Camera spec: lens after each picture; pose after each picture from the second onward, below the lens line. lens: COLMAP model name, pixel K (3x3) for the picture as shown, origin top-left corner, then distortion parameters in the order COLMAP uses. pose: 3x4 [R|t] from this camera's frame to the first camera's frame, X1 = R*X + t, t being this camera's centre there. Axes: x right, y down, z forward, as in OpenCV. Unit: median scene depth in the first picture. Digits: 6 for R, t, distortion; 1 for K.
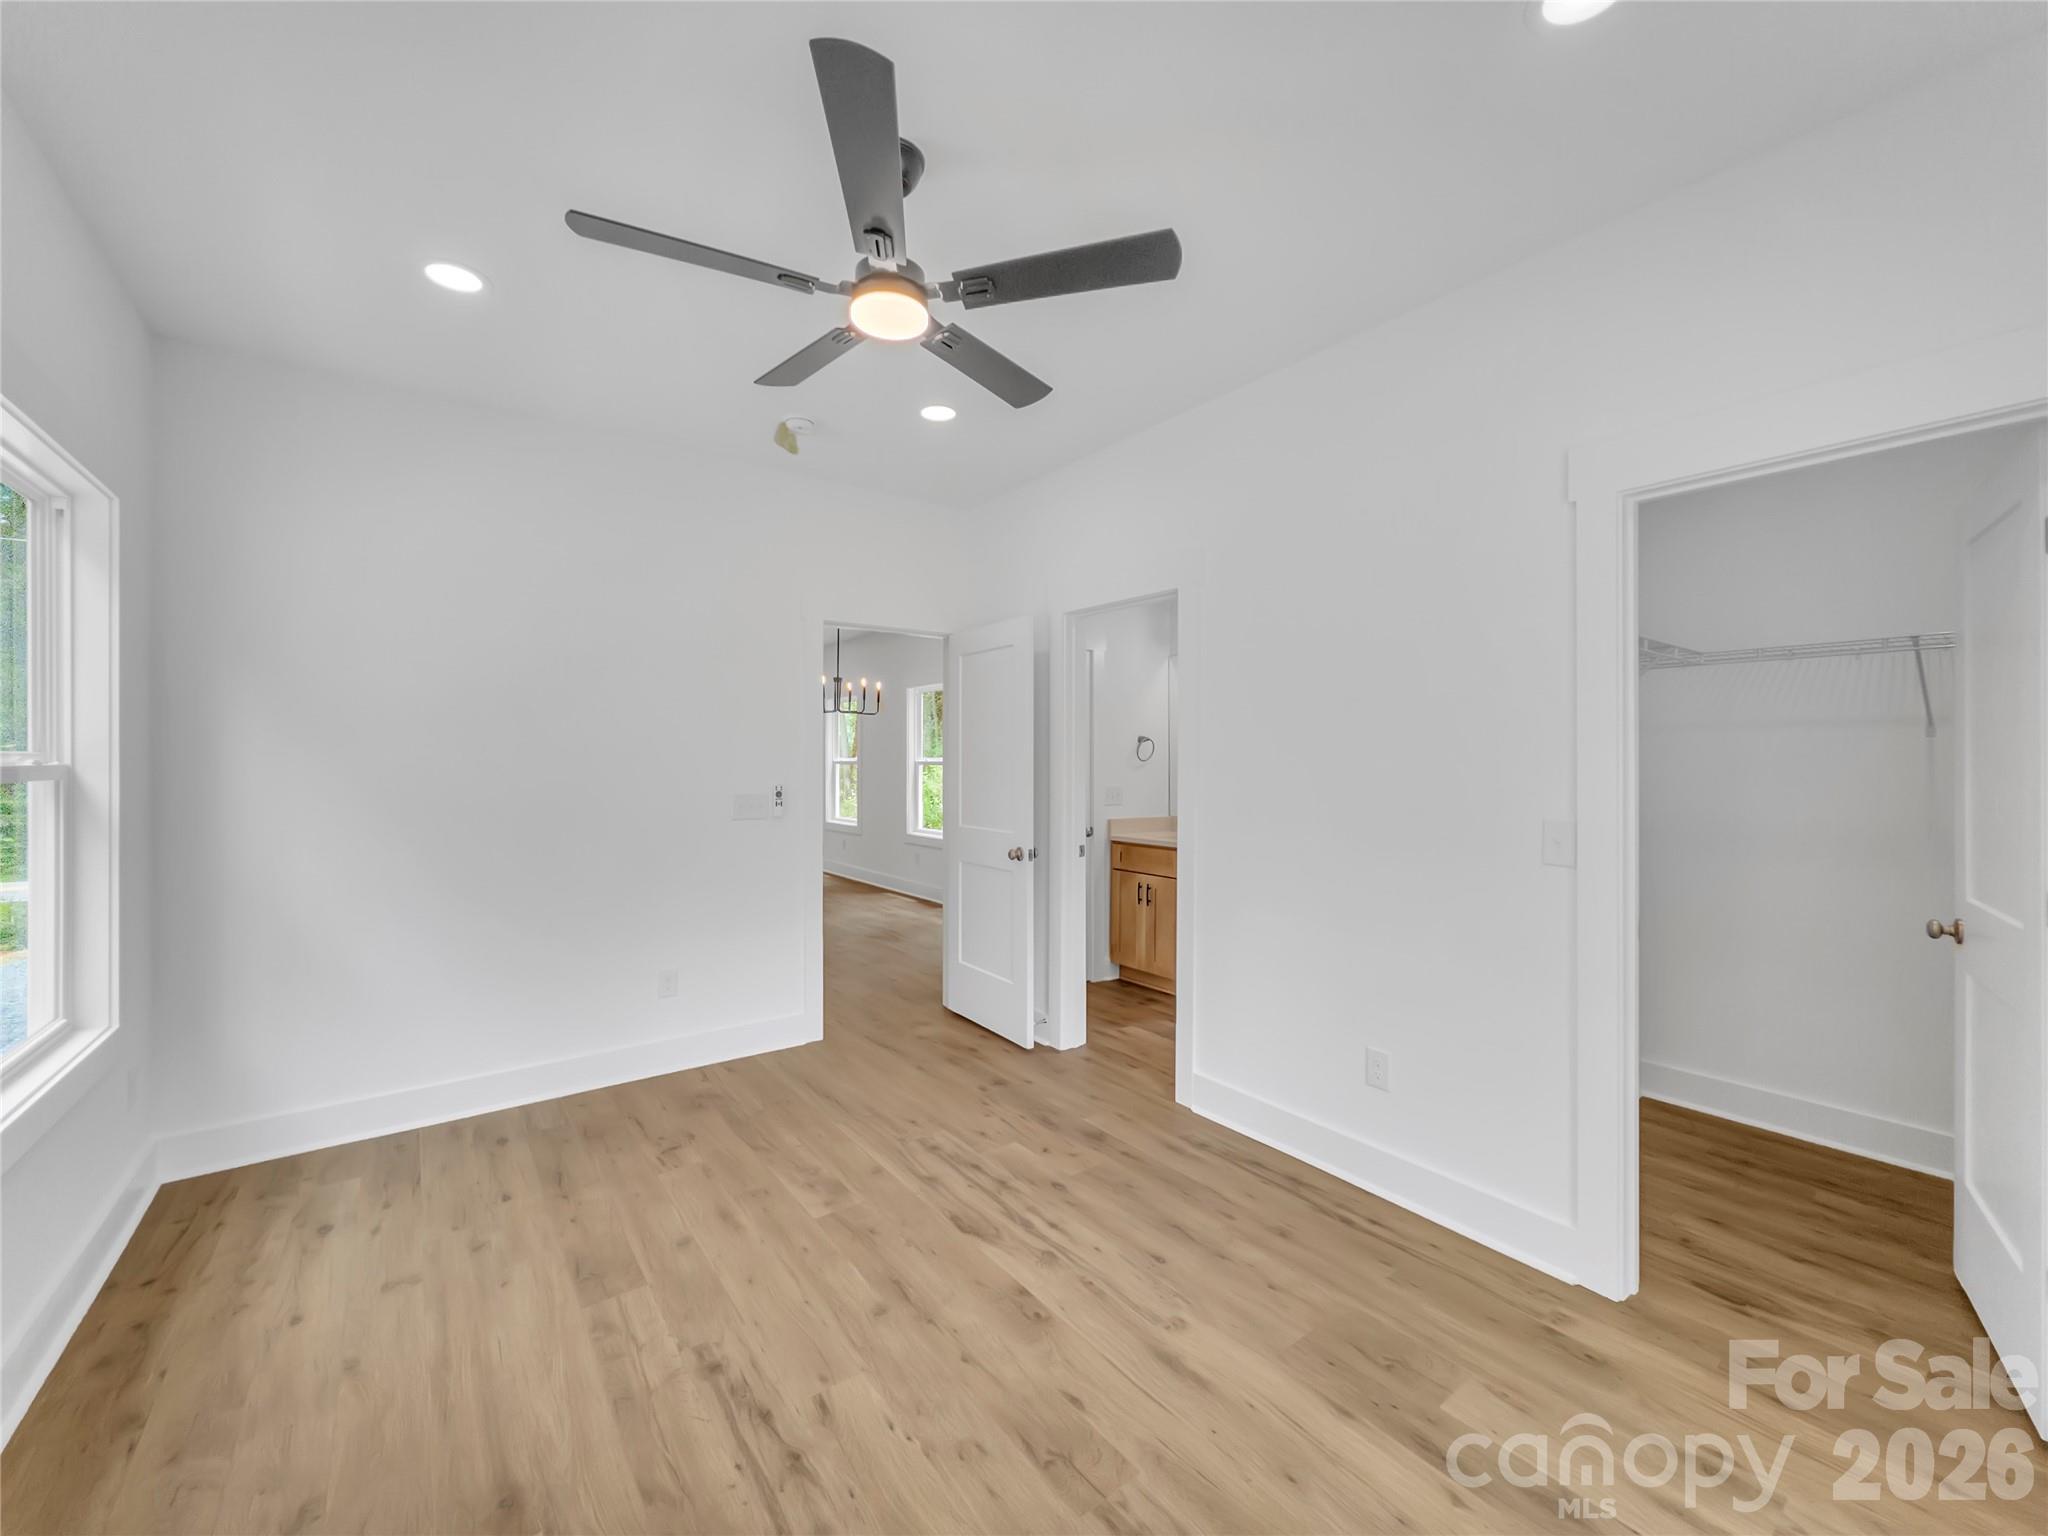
lens RADIAL K [[820.6, 0, 1024.0], [0, 820.6, 768.0], [0, 0, 1]] dist [0.000511, 0.000316]
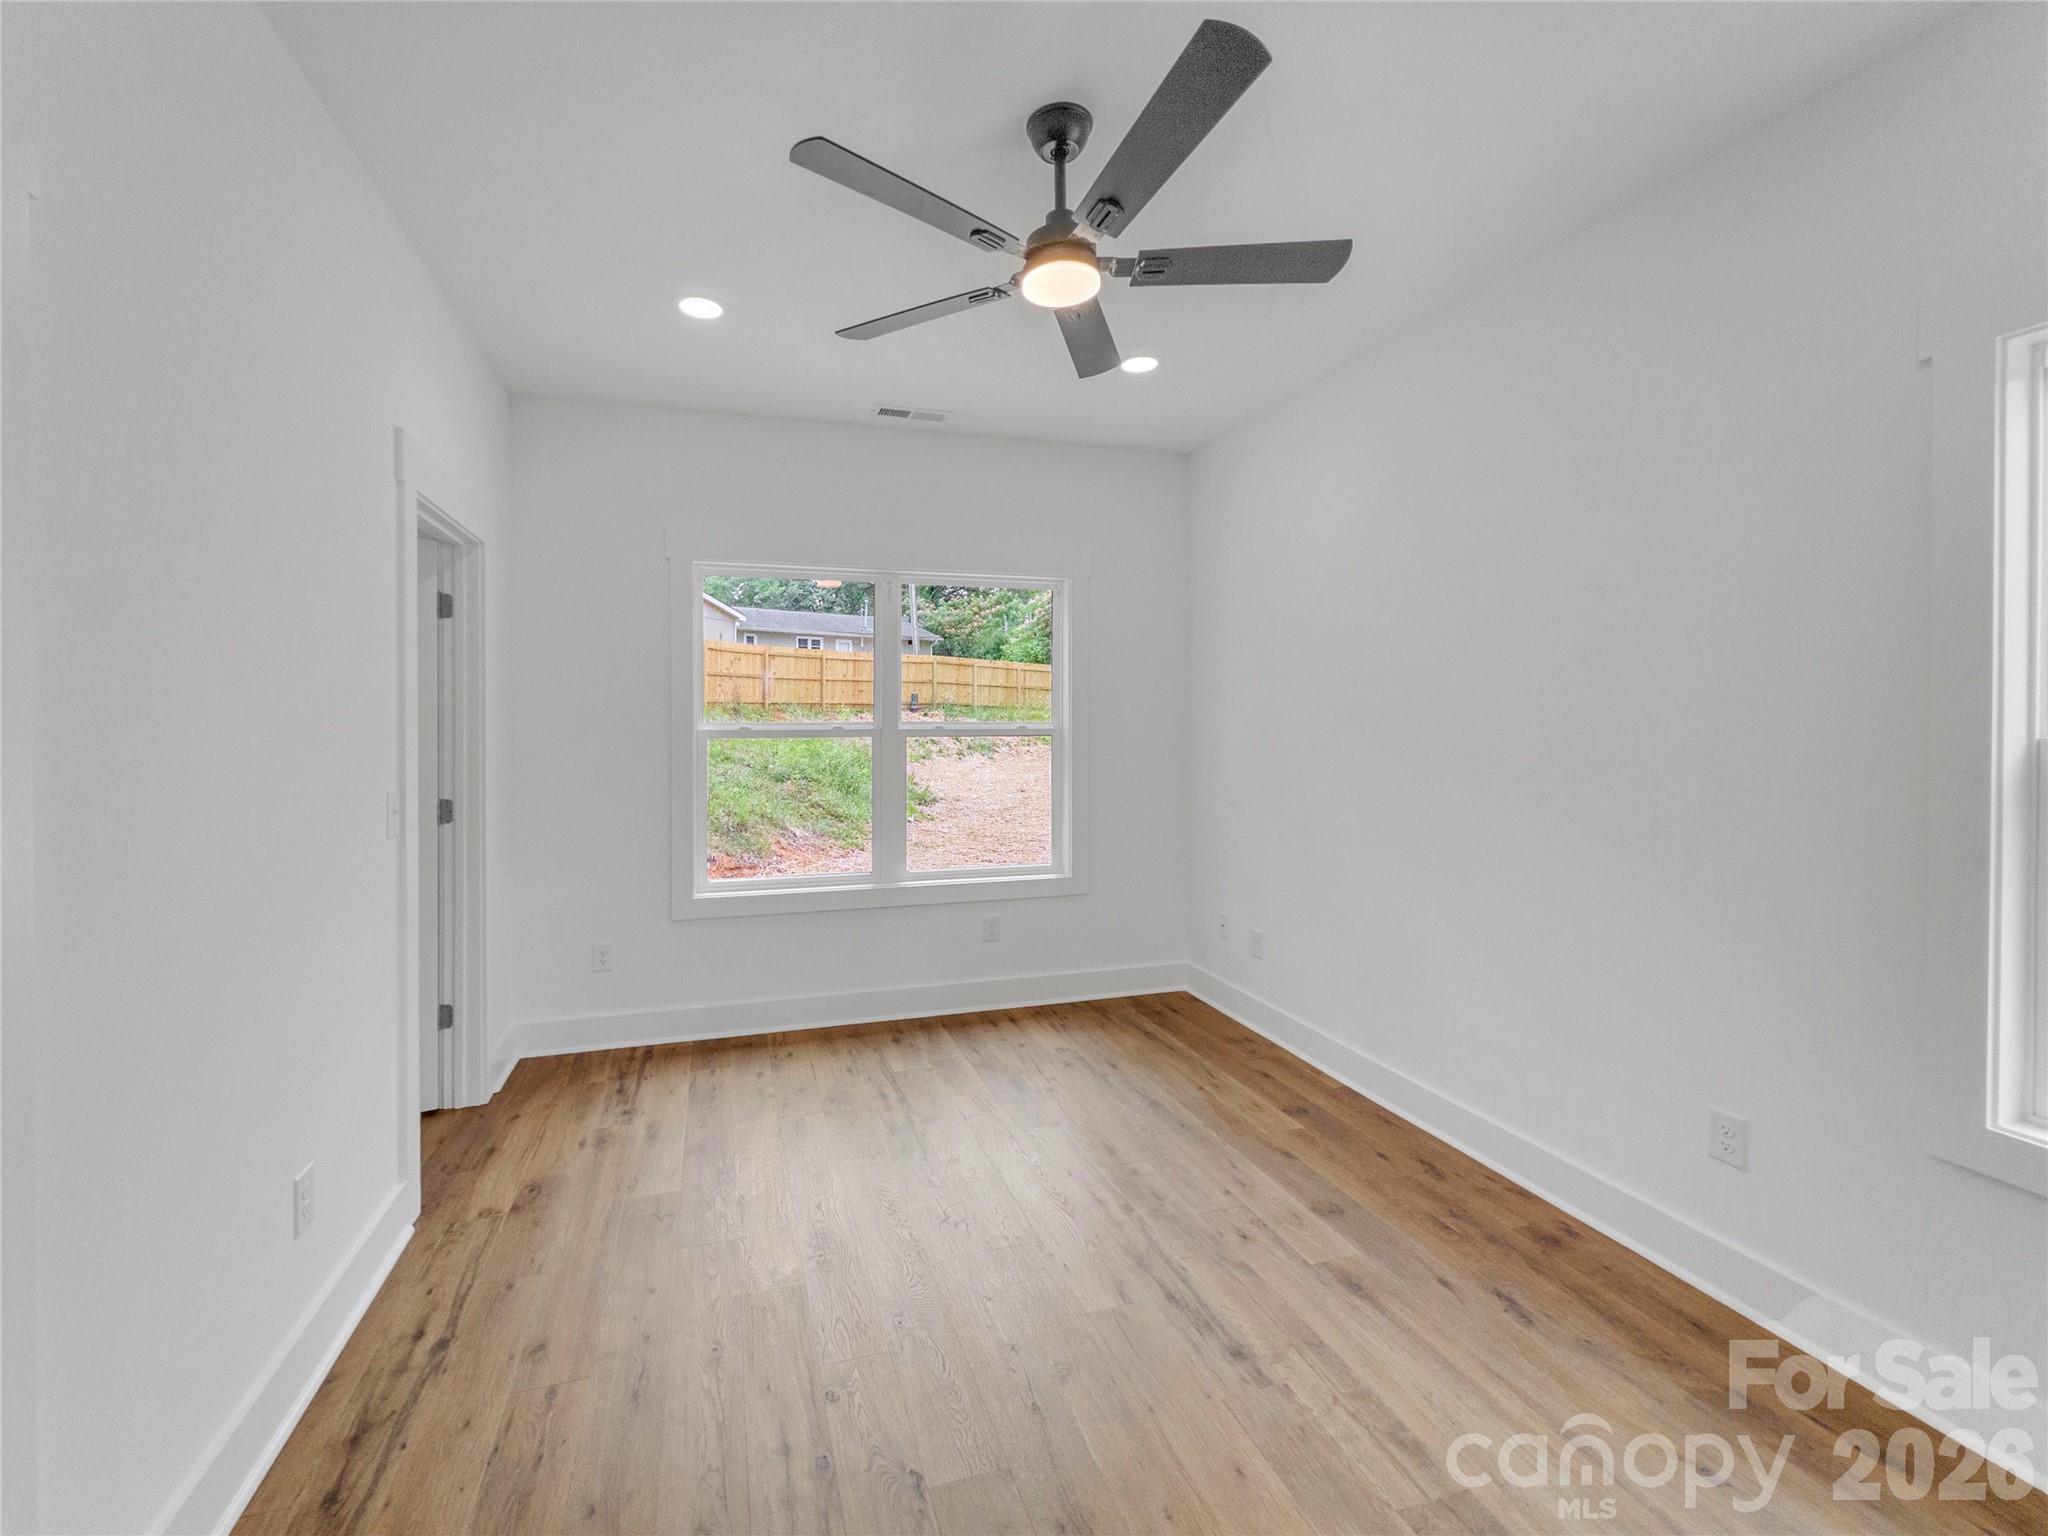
lens RADIAL K [[820.6, 0, 1024.0], [0, 820.6, 768.0], [0, 0, 1]] dist [0.000511, 0.000316]
pose [[-0.954568, -0.012726, 0.297722, -0.411570], [0.006167, 0.998030, 0.062435, -0.015718], [-0.297930, 0.061434, -0.952609, 1.926732]]
